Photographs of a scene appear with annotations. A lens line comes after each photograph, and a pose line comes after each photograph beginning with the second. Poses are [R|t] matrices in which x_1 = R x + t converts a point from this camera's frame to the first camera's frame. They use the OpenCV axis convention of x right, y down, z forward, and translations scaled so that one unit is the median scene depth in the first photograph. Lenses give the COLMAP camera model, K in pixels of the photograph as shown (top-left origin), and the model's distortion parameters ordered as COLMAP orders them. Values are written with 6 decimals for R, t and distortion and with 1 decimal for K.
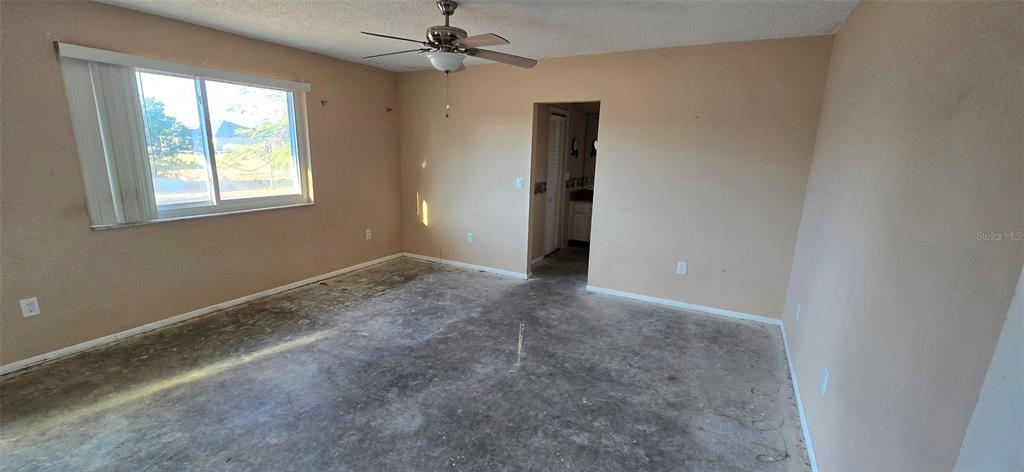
lens RADIAL K [[412.3, 0, 509.1], [0, 412.3, 236.7], [0, 0, 1]] dist [0.000372, -0.000036]
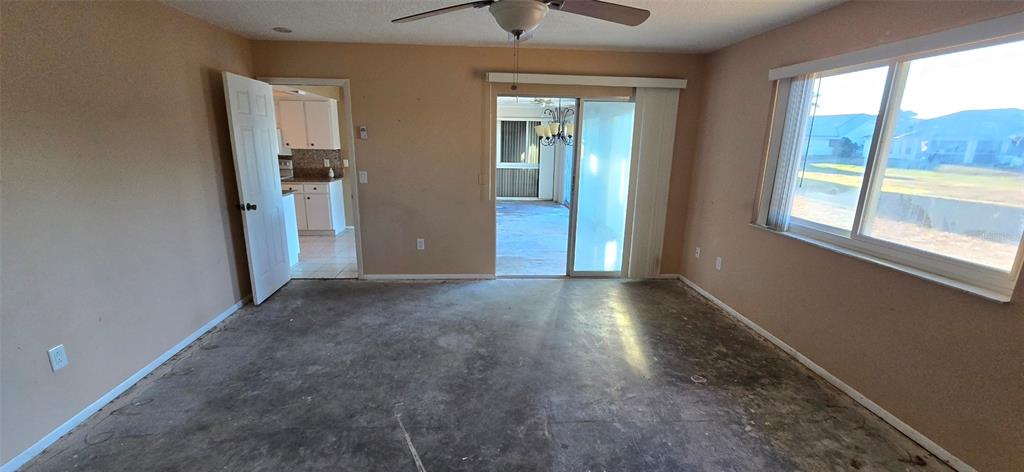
lens RADIAL K [[412.3, 0, 505.4], [0, 412.3, 241.9], [0, 0, 1]] dist [0.000372, -0.000036]
pose [[-0.837449, 0.094593, -0.538267, 0.239283], [-0.147613, 0.909150, 0.389430, -0.331244], [0.526203, 0.405583, -0.747404, 1.532409]]
